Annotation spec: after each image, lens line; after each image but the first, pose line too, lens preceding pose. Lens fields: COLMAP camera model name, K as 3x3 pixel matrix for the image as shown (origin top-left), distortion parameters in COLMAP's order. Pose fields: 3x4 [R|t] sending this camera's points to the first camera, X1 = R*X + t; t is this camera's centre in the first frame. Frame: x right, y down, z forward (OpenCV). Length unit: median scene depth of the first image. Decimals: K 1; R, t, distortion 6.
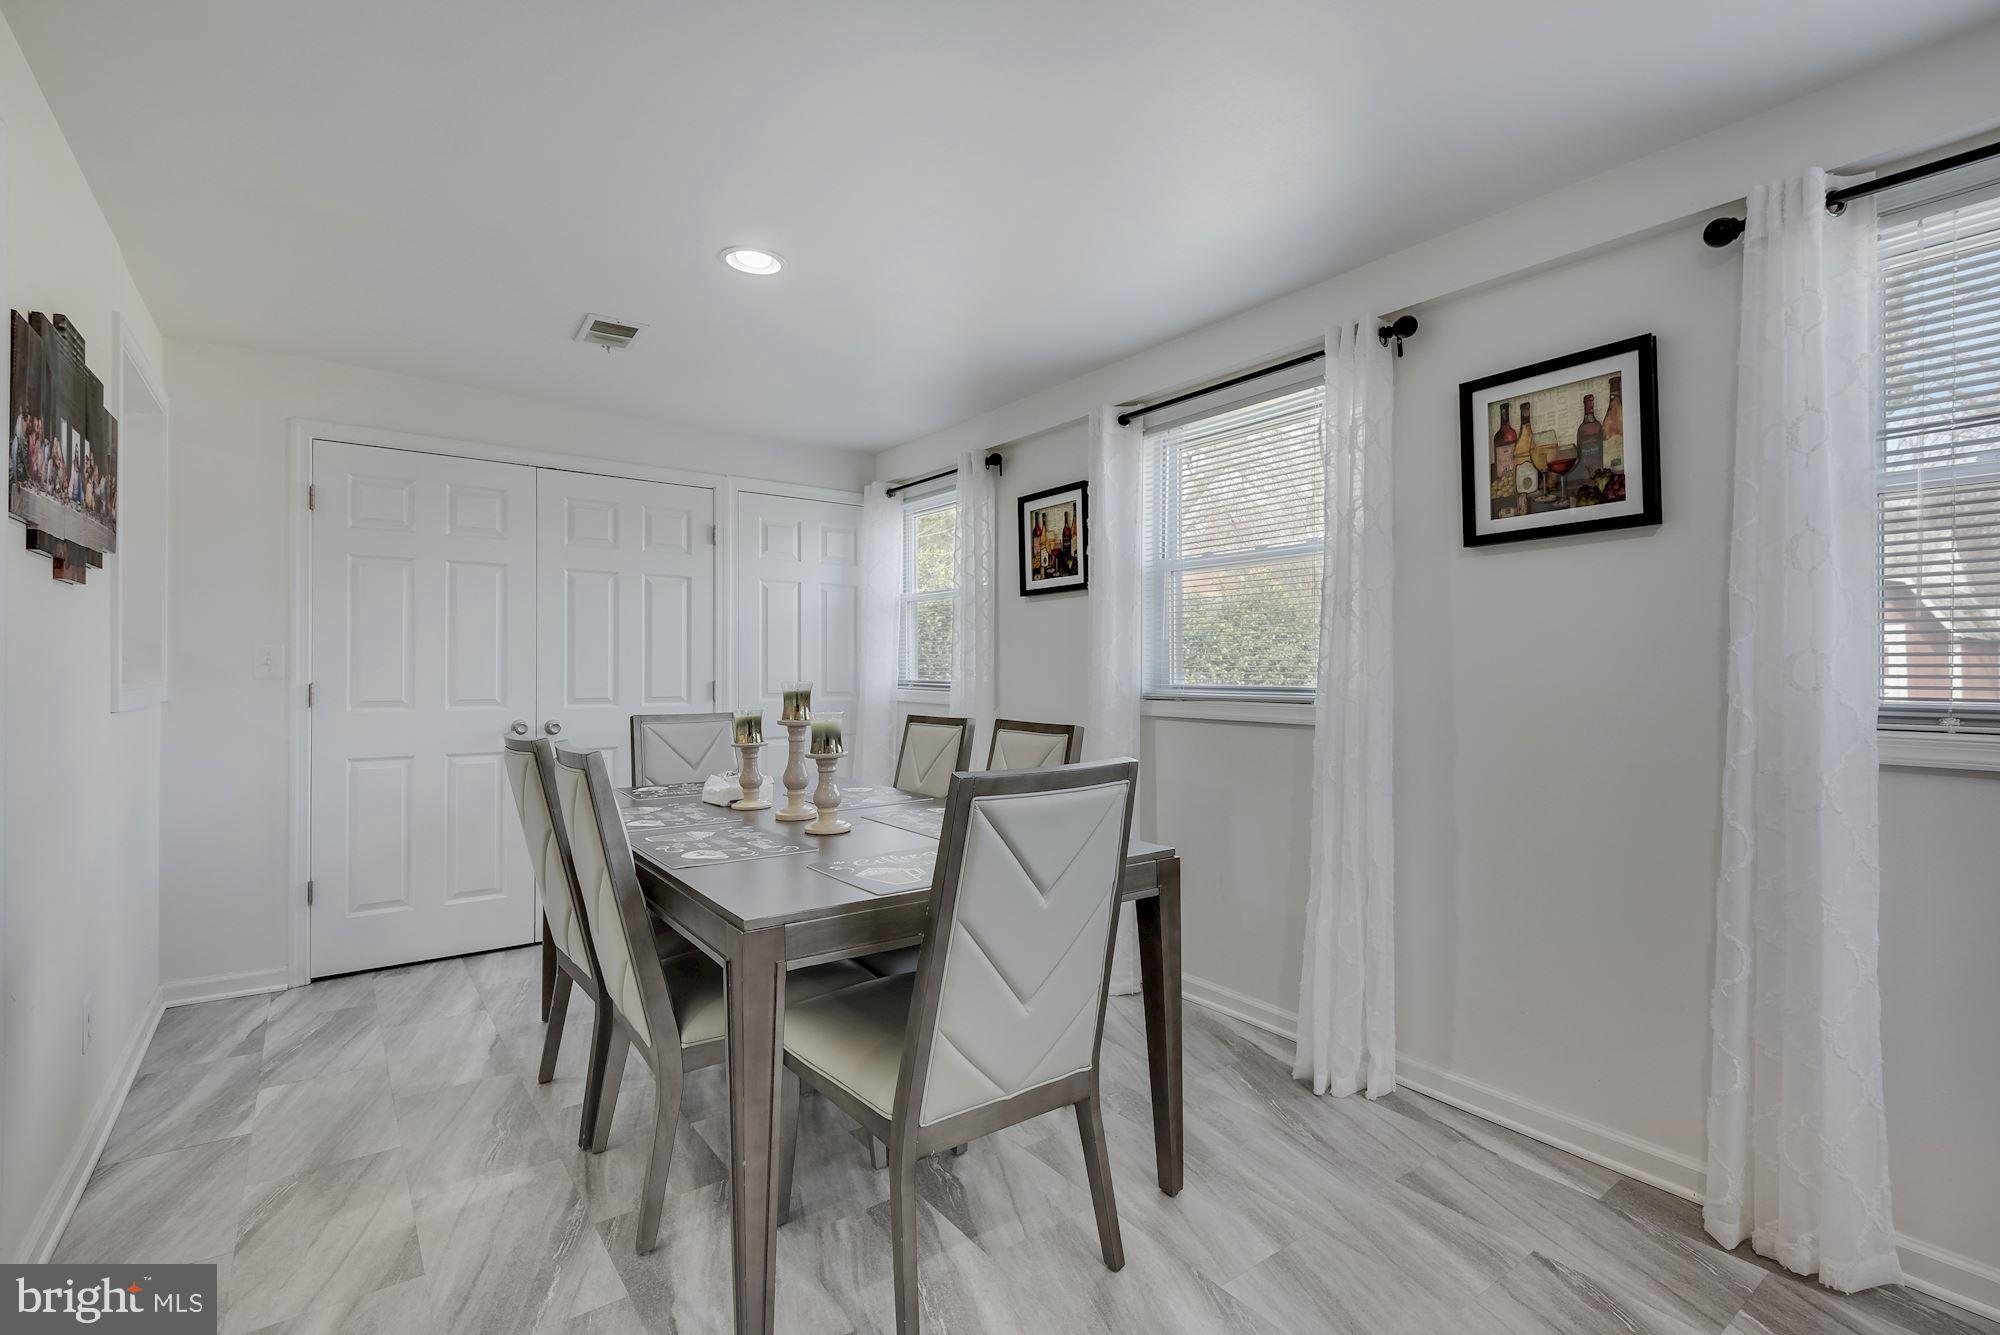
lens RADIAL K [[896.1, 0, 1005.7], [0, 896.1, 674.2], [0, 0, 1]] dist [0.014472, -0.005890]
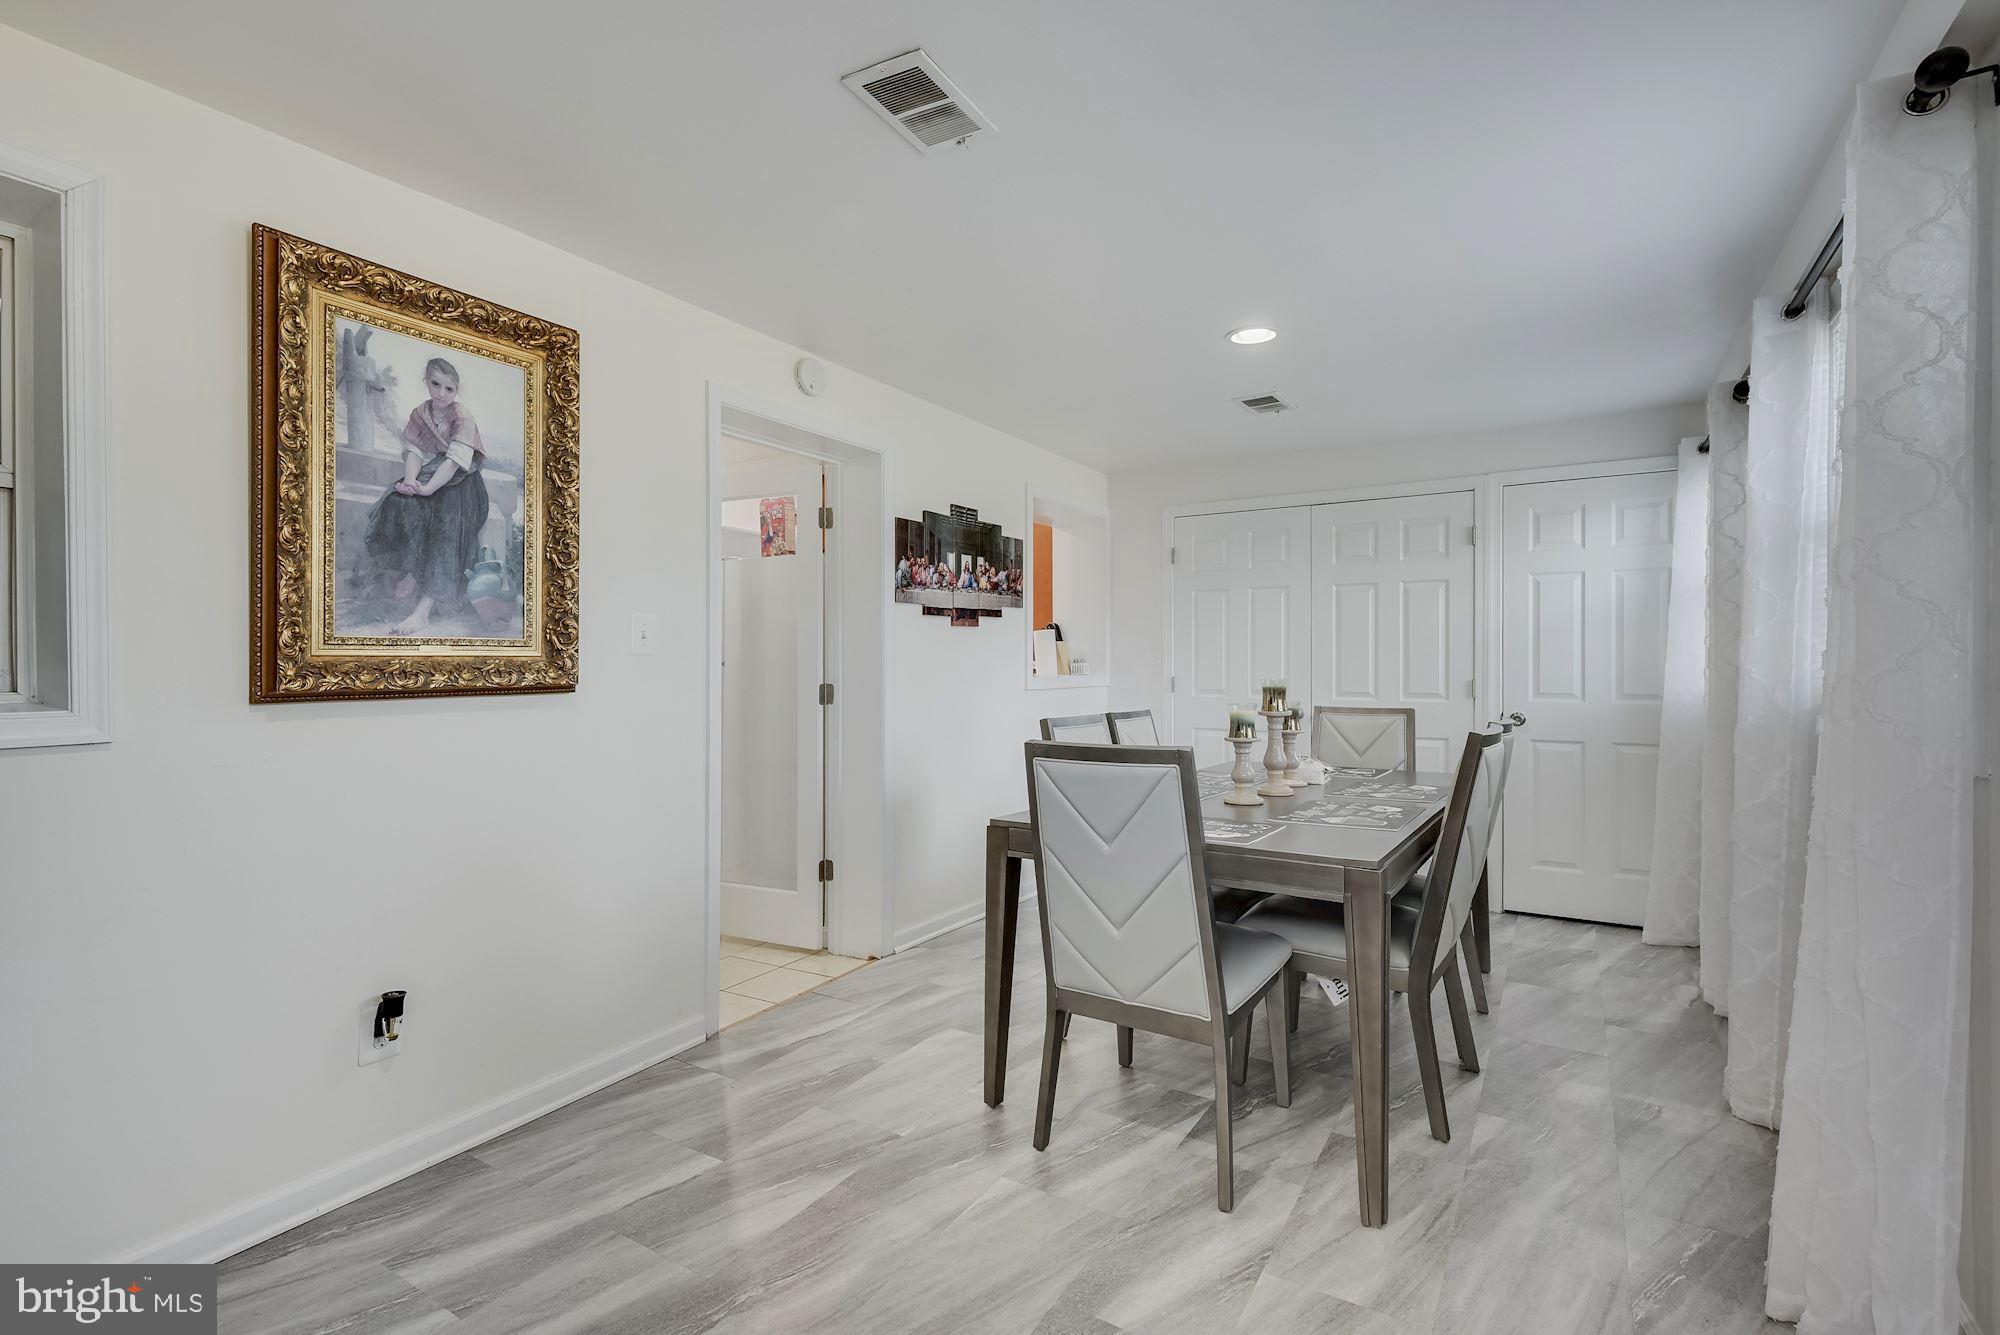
lens RADIAL K [[896.1, 0, 1014.2], [0, 896.1, 666.6], [0, 0, 1]] dist [0.014472, -0.005890]
pose [[0.384542, -0.000360, -0.923107, 0.606621], [-0.005021, 0.999984, -0.002482, -0.002561], [0.923094, 0.005590, 0.384534, 0.191515]]
